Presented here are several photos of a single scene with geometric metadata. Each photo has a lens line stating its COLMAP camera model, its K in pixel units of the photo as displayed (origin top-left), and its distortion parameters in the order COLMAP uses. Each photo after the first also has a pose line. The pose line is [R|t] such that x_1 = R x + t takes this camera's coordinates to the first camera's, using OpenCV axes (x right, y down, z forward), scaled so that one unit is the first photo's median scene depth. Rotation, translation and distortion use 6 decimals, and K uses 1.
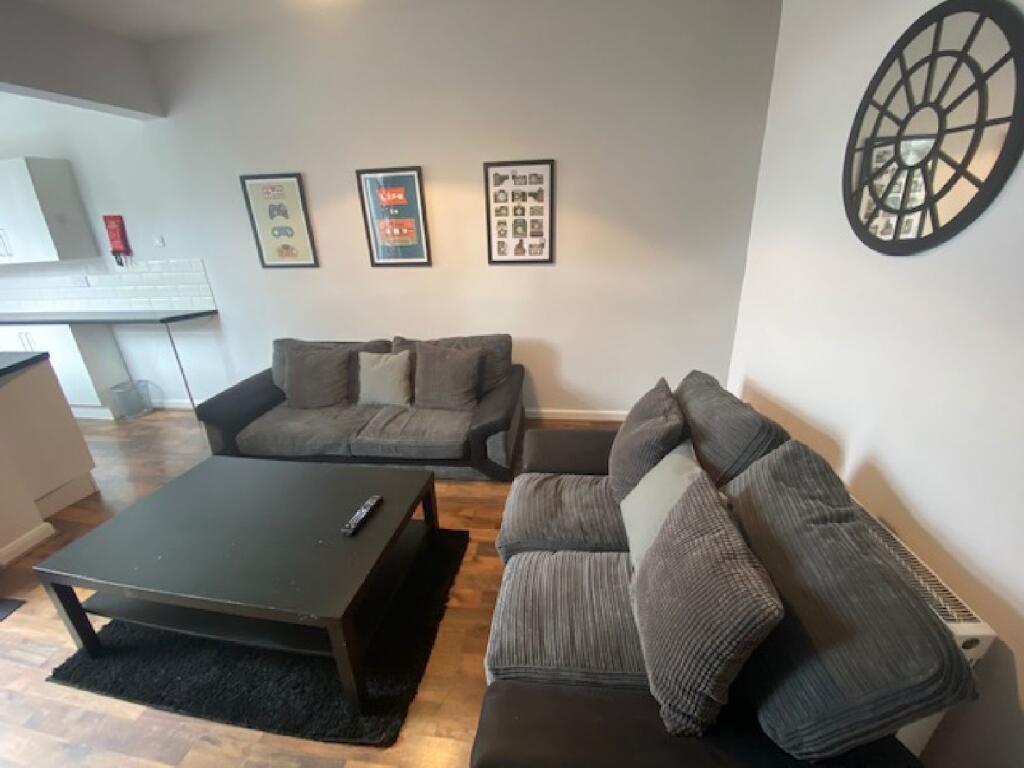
lens RADIAL K [[402.3, 0, 512.0], [0, 402.3, 384.0], [0, 0, 1]] dist [0.000004, -0.000185]
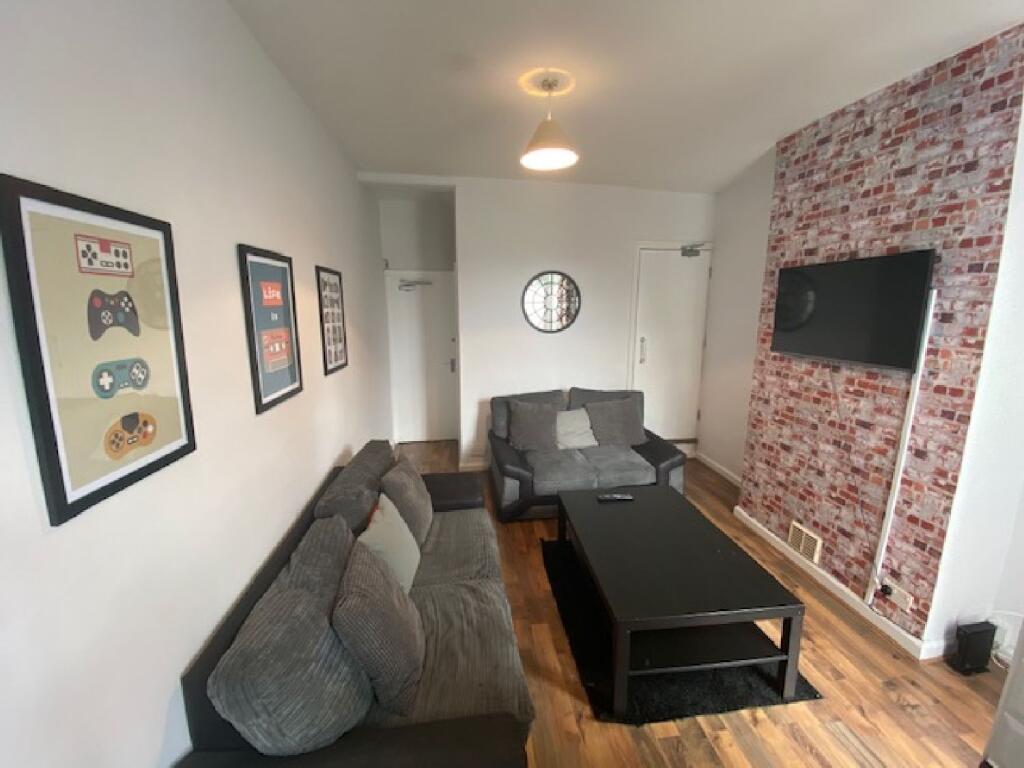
lens RADIAL K [[418.0, 0, 512.0], [0, 418.0, 384.0], [0, 0, 1]] dist [-0.026673, -0.000243]
pose [[-0.249377, -0.149923, 0.956731, -0.968280], [0.361942, 0.901917, 0.235675, -0.342932], [-0.898225, 0.405053, -0.170654, 0.798017]]
